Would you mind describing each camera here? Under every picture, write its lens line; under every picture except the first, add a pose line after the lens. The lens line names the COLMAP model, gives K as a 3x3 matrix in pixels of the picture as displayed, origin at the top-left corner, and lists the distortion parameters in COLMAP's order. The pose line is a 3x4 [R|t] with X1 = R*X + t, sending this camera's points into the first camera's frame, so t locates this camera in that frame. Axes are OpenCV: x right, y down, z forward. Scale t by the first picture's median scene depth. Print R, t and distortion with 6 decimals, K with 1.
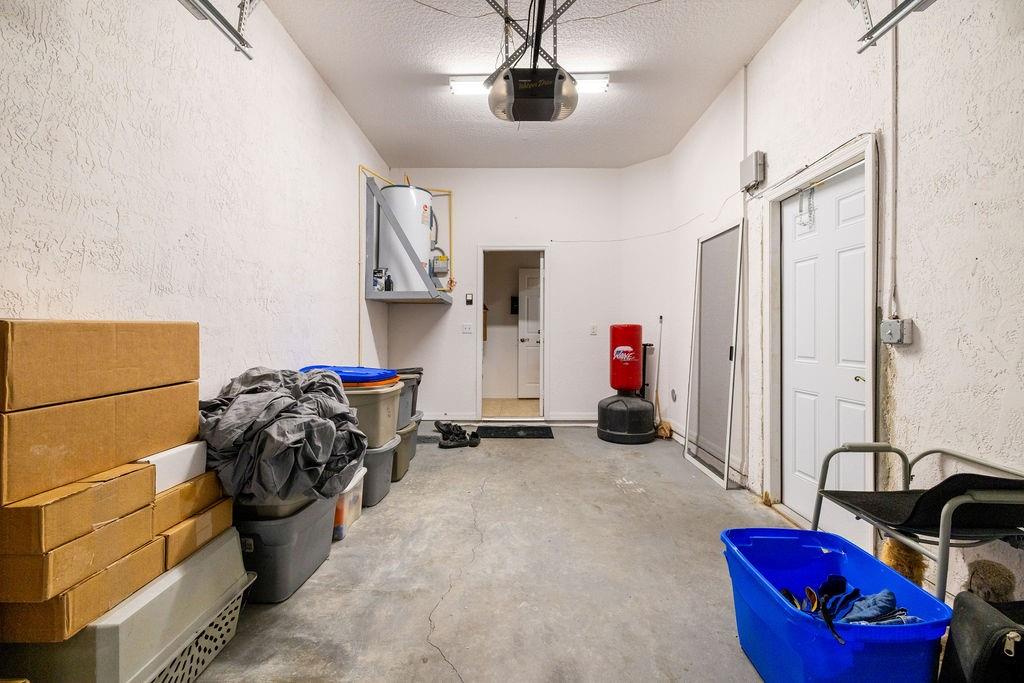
lens RADIAL K [[433.3, 0, 511.4], [0, 433.3, 334.5], [0, 0, 1]] dist [-0.001476, 0.000558]
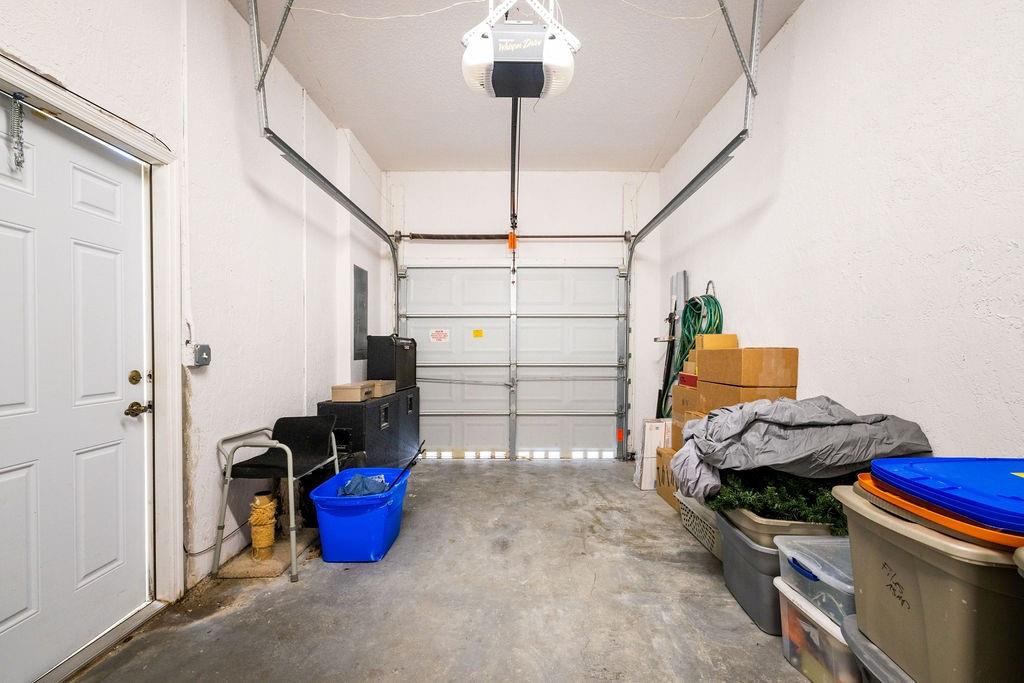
lens RADIAL K [[433.3, 0, 512.7], [0, 433.3, 345.0], [0, 0, 1]] dist [-0.001476, 0.000558]
pose [[-0.999971, -0.007397, -0.001863, 0.055390], [-0.007418, 0.999907, 0.011450, -0.039037], [0.001778, 0.011464, -0.999933, 1.893395]]
